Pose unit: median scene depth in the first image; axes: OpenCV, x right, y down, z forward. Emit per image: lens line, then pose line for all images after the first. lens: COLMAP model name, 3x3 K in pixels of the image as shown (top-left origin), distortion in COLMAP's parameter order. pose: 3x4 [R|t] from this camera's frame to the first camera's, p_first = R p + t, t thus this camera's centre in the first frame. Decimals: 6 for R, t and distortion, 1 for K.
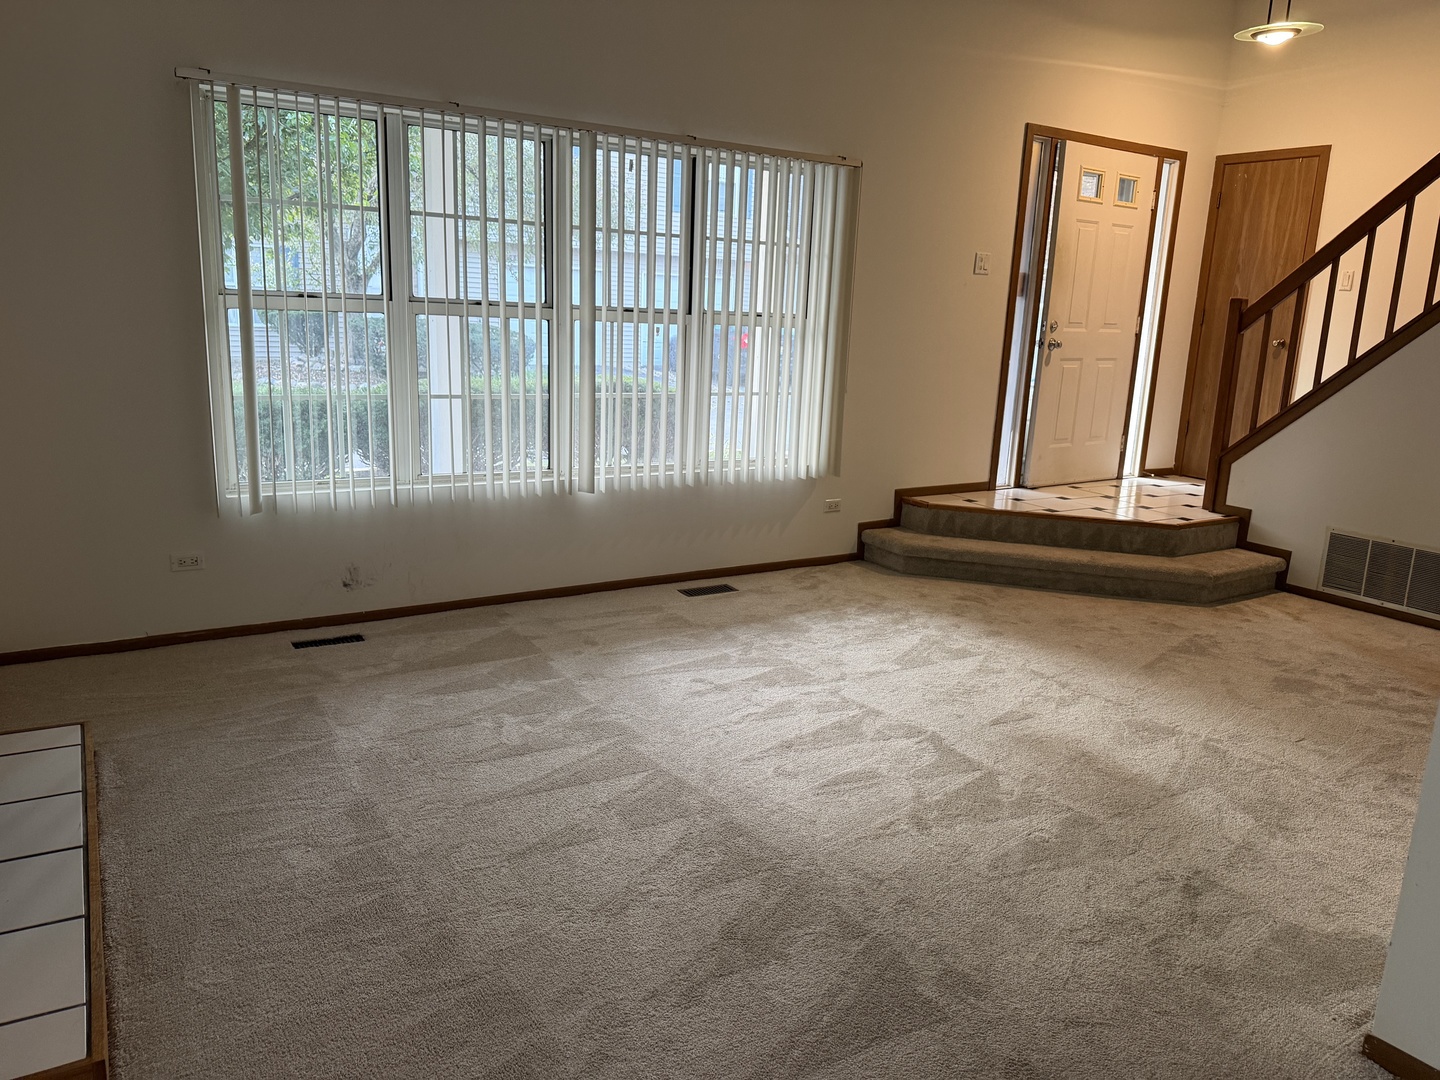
lens RADIAL K [[1035.0, 0, 734.3], [0, 1035.0, 538.1], [0, 0, 1]] dist [0.020709, -0.057932]
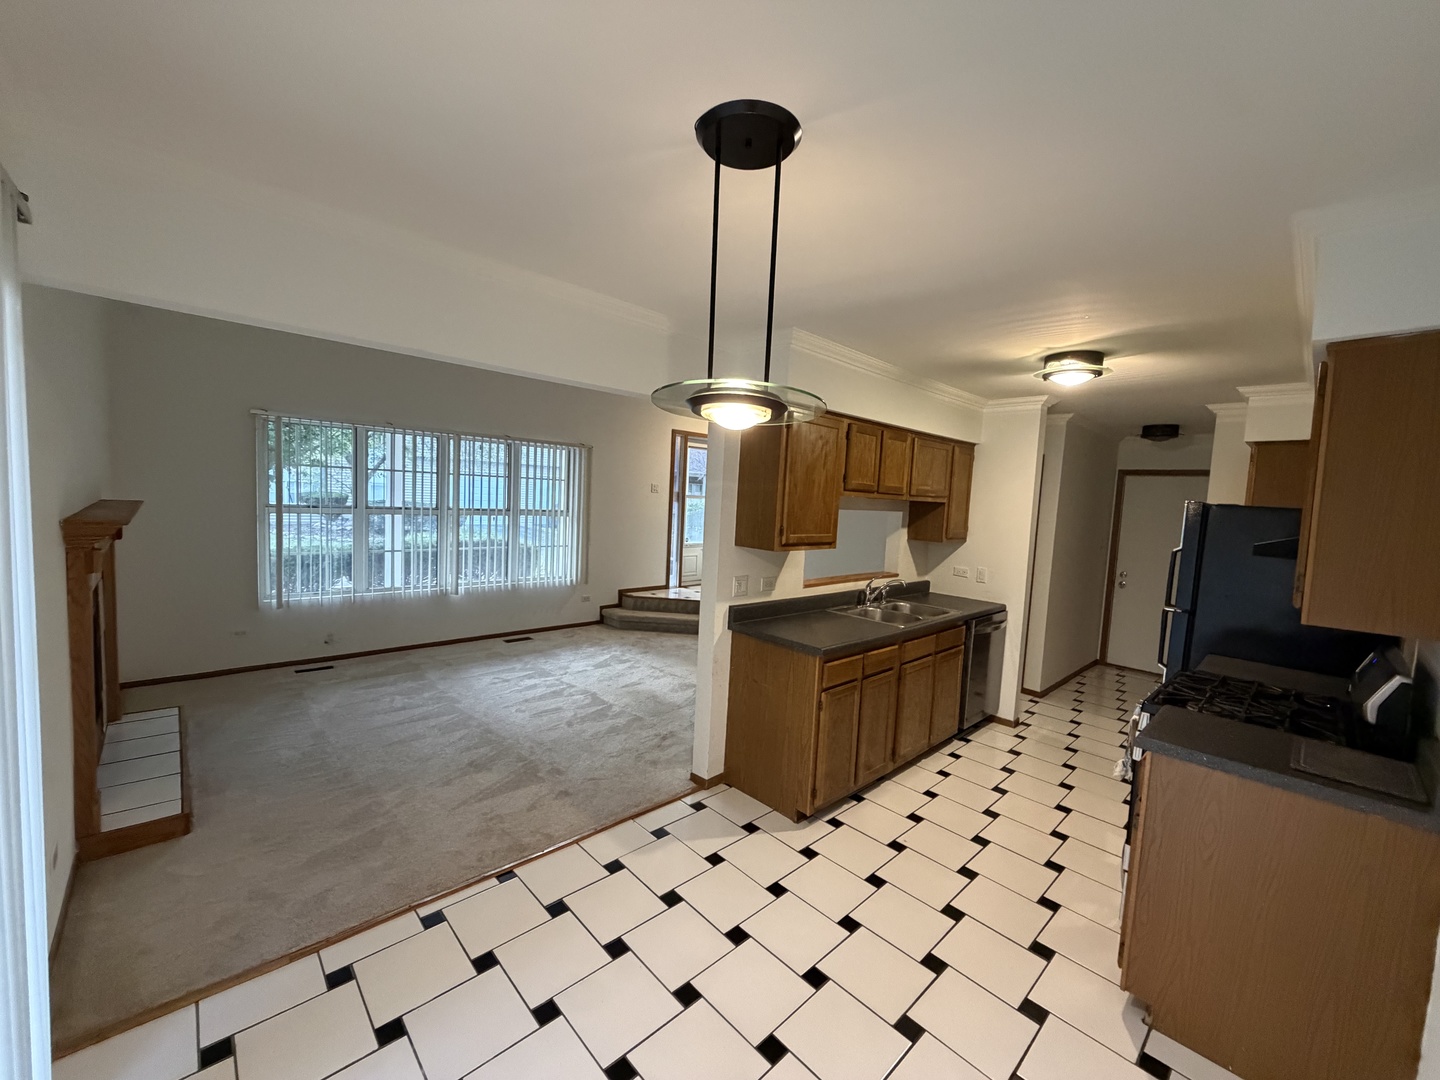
lens RADIAL K [[570.7, 0, 721.3], [0, 570.7, 535.7], [0, 0, 1]] dist [-0.021467, 0.001340]
pose [[0.975791, -0.005998, 0.218624, 0.162181], [0.037204, 0.989607, -0.138906, 0.021558], [-0.215519, 0.143677, 0.965872, -0.309466]]
